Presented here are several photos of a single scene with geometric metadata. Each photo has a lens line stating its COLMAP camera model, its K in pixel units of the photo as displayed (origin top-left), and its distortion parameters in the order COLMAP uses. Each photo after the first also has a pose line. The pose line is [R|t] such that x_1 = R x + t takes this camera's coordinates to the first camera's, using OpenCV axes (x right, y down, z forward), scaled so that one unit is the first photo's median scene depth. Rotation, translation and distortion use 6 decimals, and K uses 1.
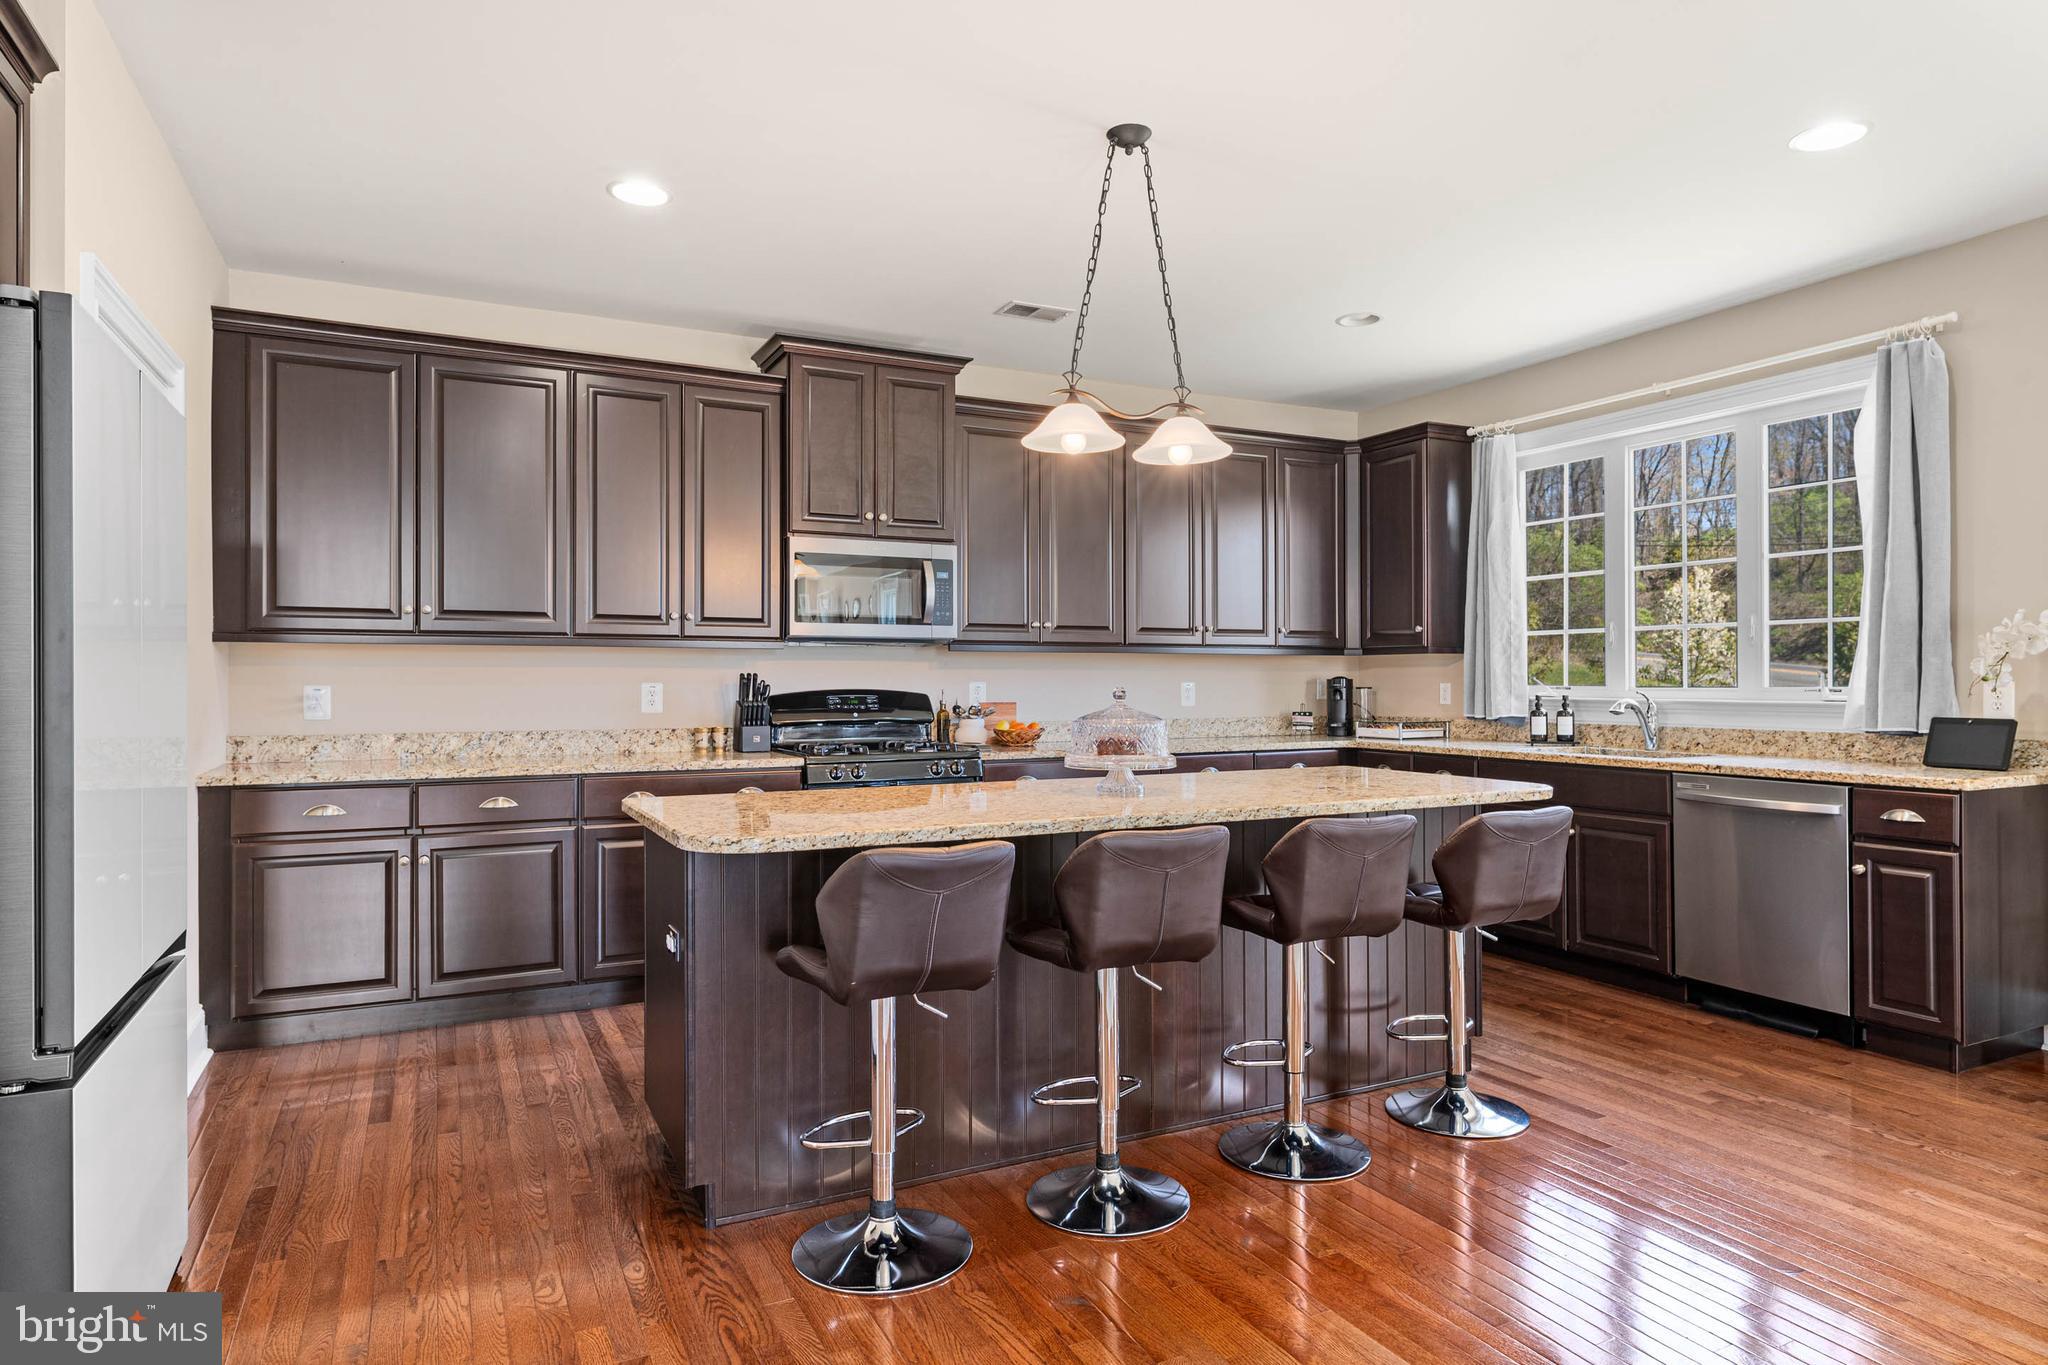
lens RADIAL K [[1182.1, 0, 1024.1], [0, 1182.1, 675.5], [0, 0, 1]] dist [-0.000137, -0.001320]
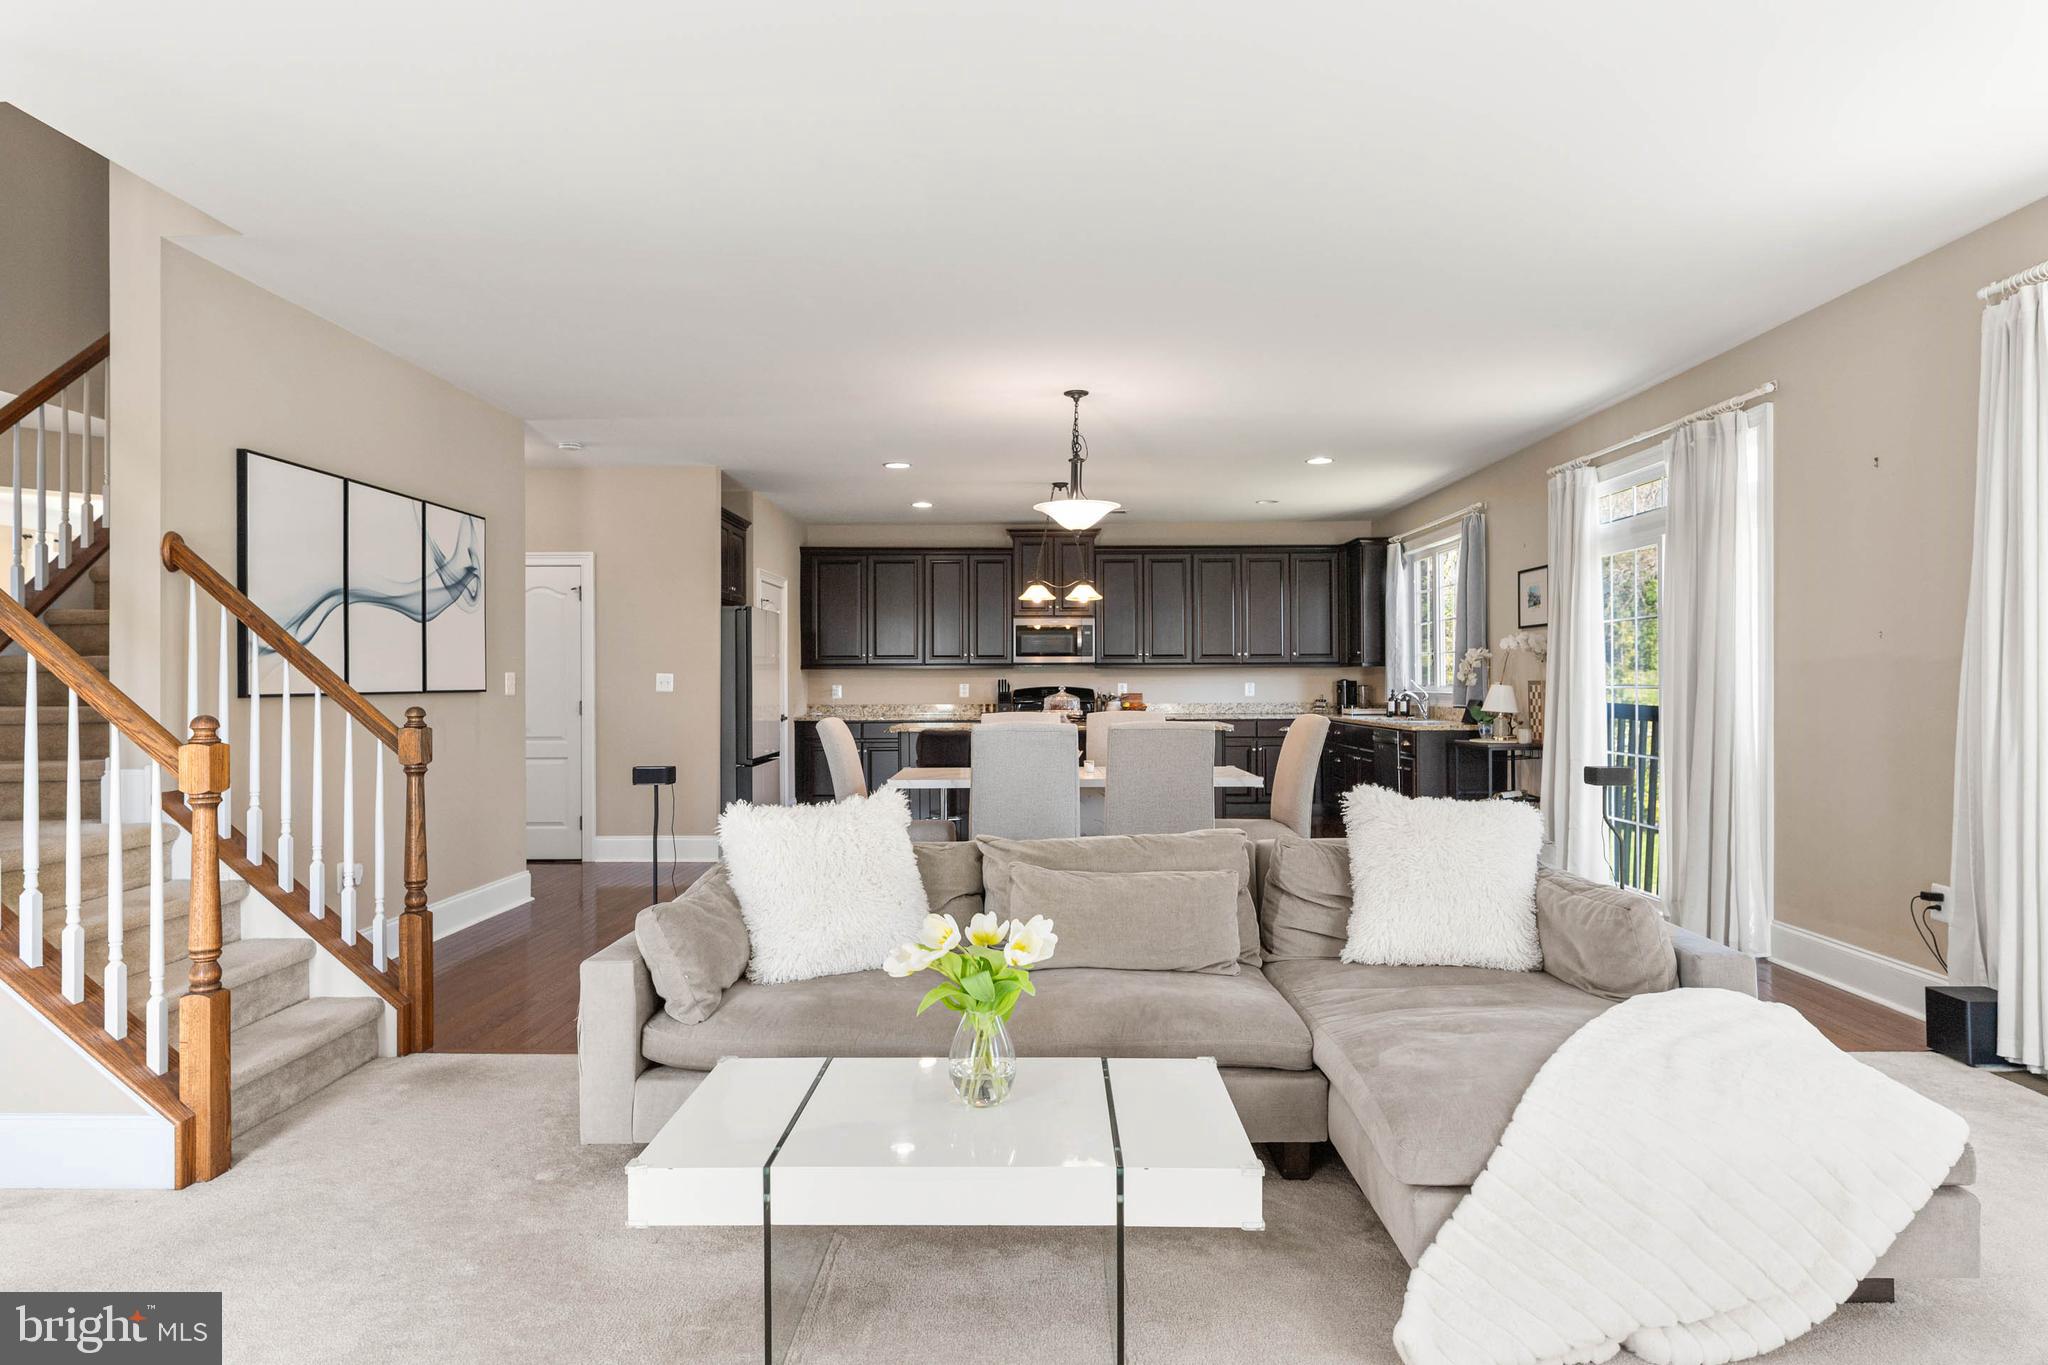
lens RADIAL K [[1182.1, 0, 1014.8], [0, 1182.1, 685.5], [0, 0, 1]] dist [-0.000137, -0.001320]
pose [[0.886204, -0.000579, -0.463295, 0.831496], [0.004449, 0.999964, 0.007261, -0.006242], [0.463274, -0.008496, 0.886175, -0.975140]]
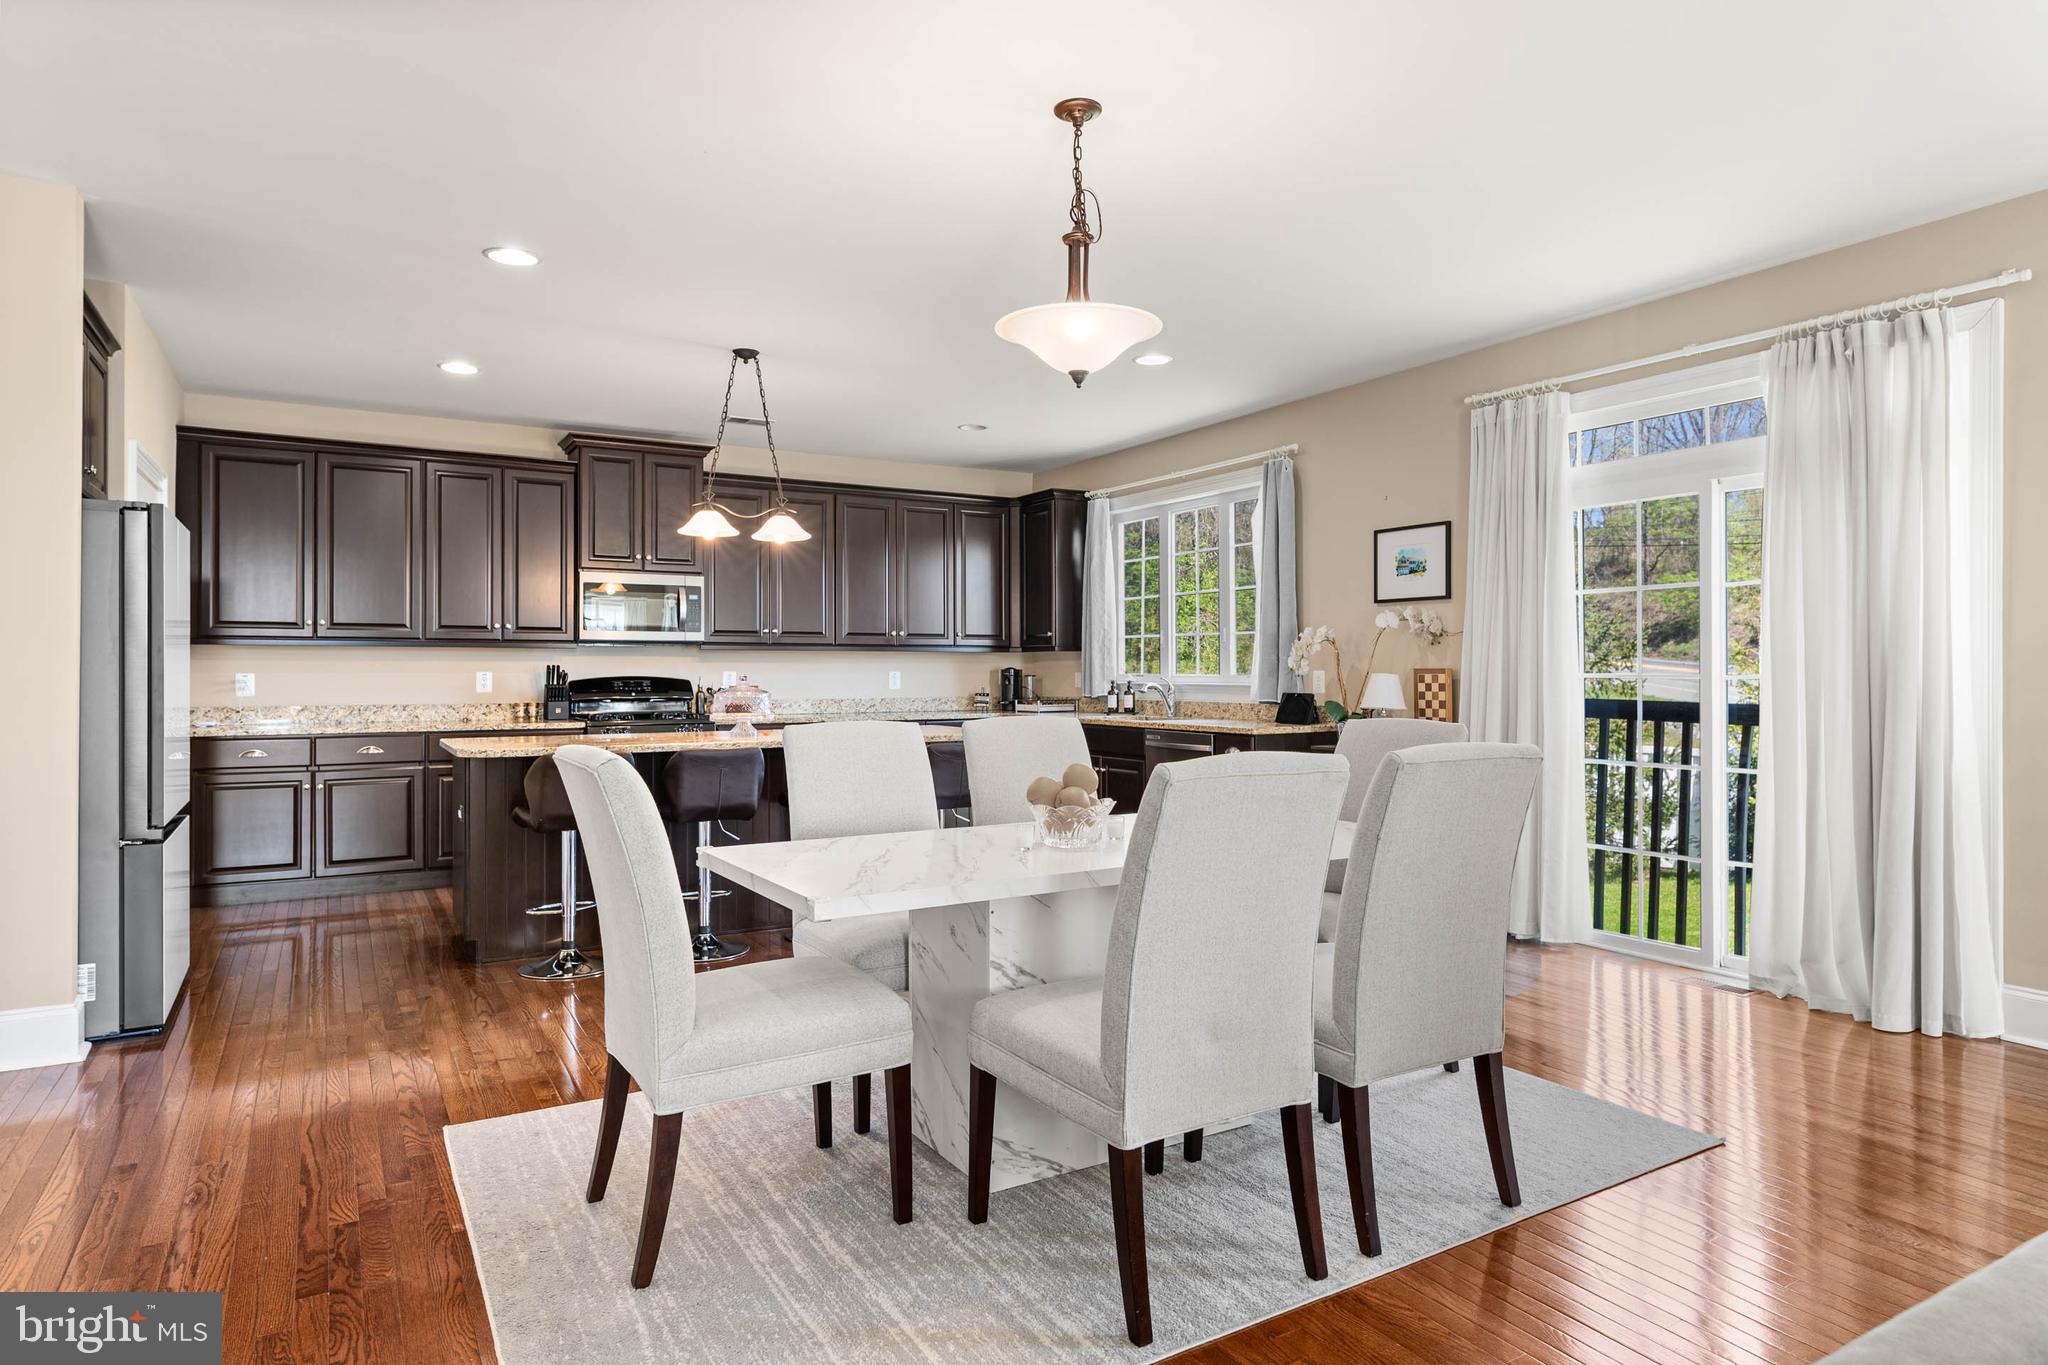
lens RADIAL K [[1182.1, 0, 1025.2], [0, 1182.1, 664.4], [0, 0, 1]] dist [-0.000137, -0.001320]
pose [[0.997668, 0.000747, 0.068255, 0.247530], [-0.000623, 0.999998, -0.001839, -0.000453], [-0.068257, 0.001792, 0.997666, -0.487626]]
